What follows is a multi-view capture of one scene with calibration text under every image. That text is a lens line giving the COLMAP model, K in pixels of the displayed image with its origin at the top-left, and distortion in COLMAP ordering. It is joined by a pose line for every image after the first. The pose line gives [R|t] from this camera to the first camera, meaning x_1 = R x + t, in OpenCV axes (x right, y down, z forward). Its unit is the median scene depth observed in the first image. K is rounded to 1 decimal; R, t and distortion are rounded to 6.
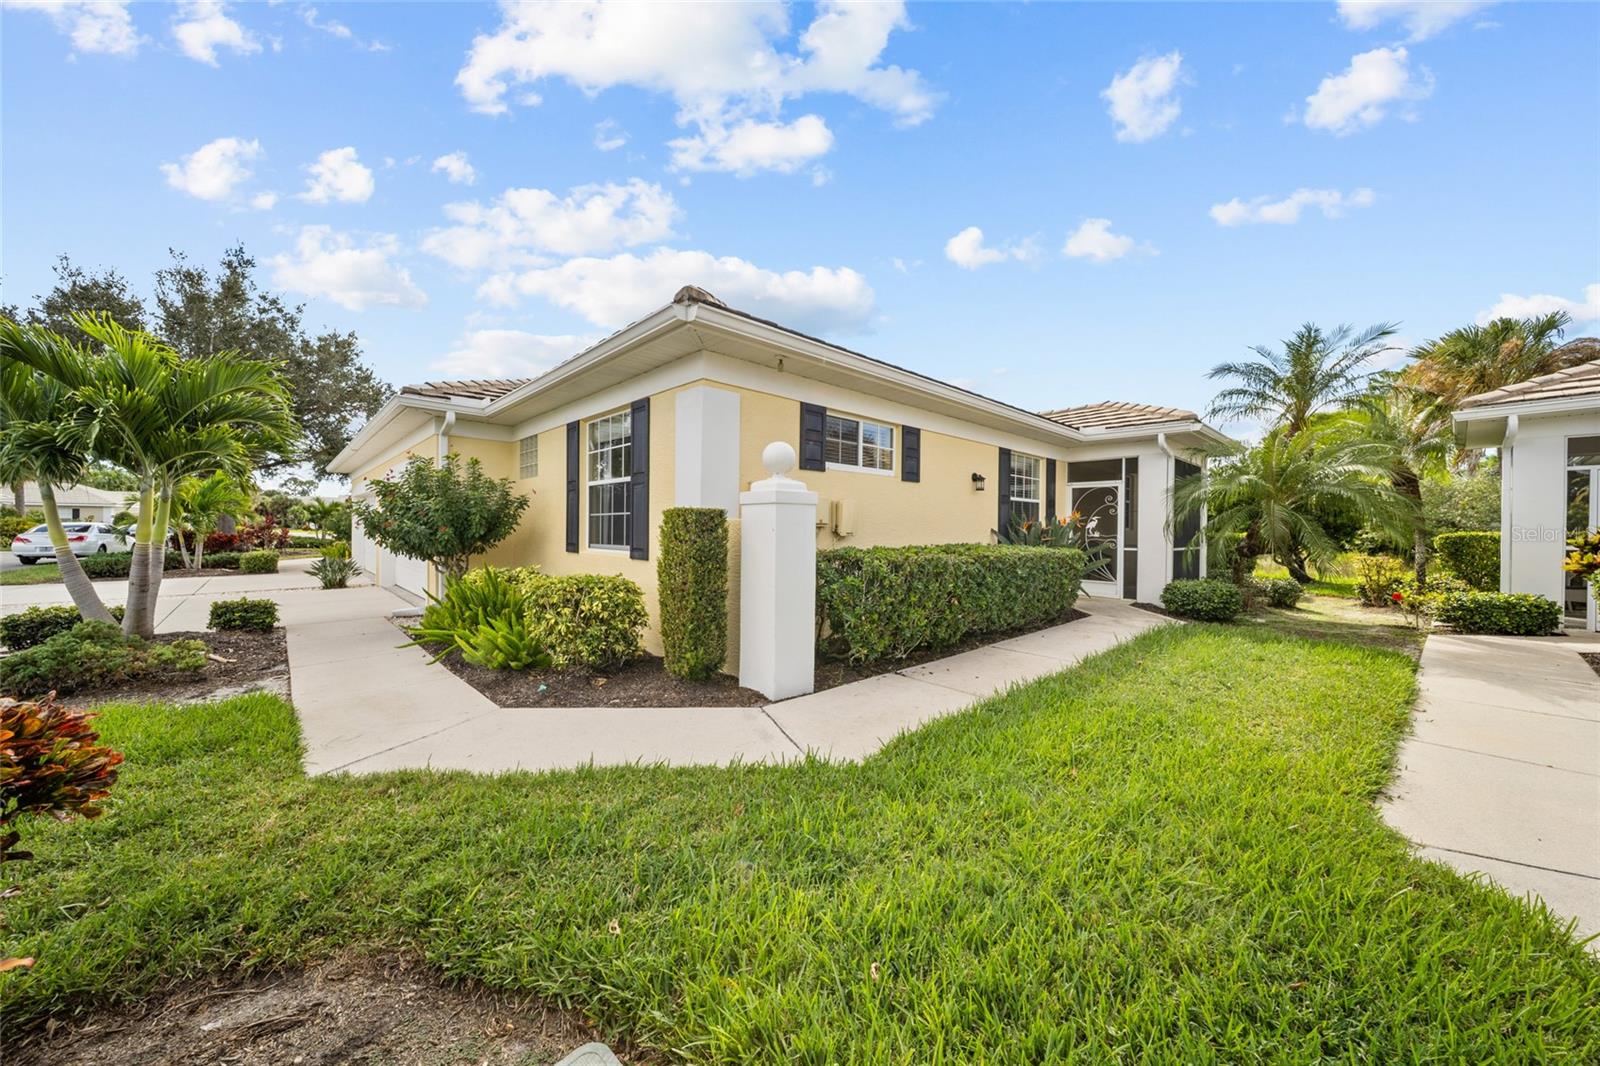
lens RADIAL K [[559.0, 0, 800.0], [0, 559.0, 533.0], [0, 0, 1]] dist [-0.000517, -0.000285]
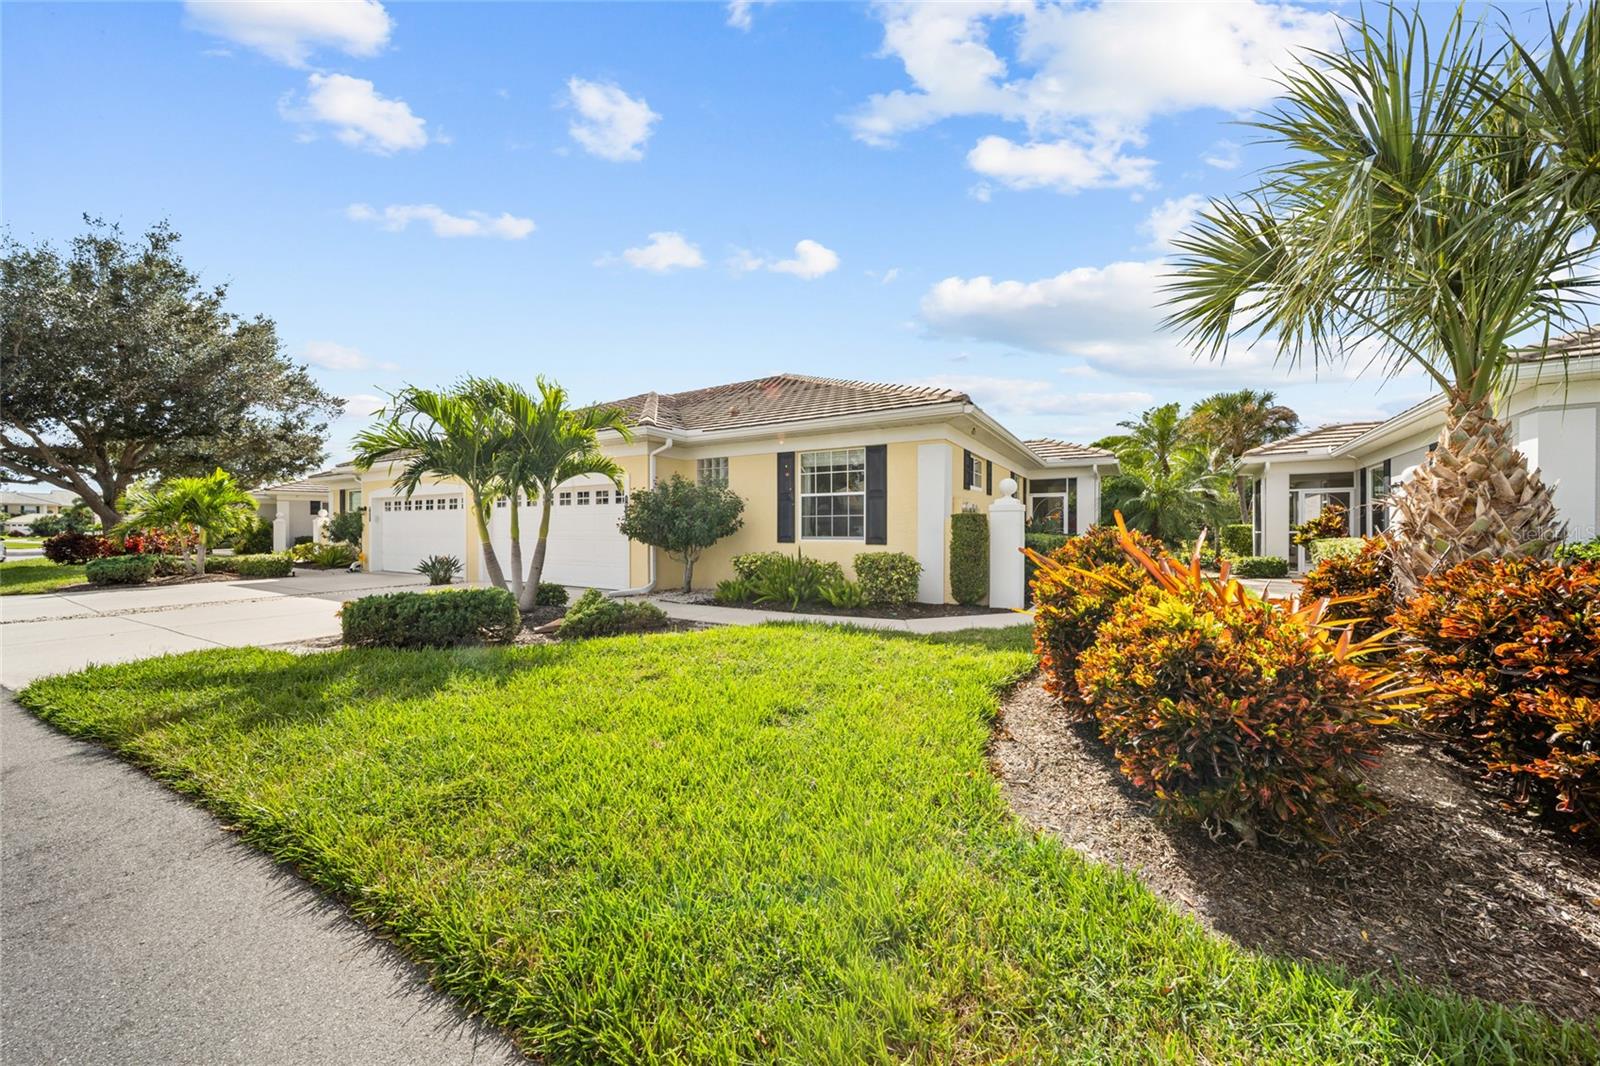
lens RADIAL K [[559.0, 0, 800.0], [0, 559.0, 533.0], [0, 0, 1]] dist [-0.000517, -0.000285]
pose [[0.964813, -0.011073, 0.262705, -0.705307], [0.009770, 0.999933, 0.006267, 0.000891], [-0.262757, -0.003480, 0.964856, -0.380934]]
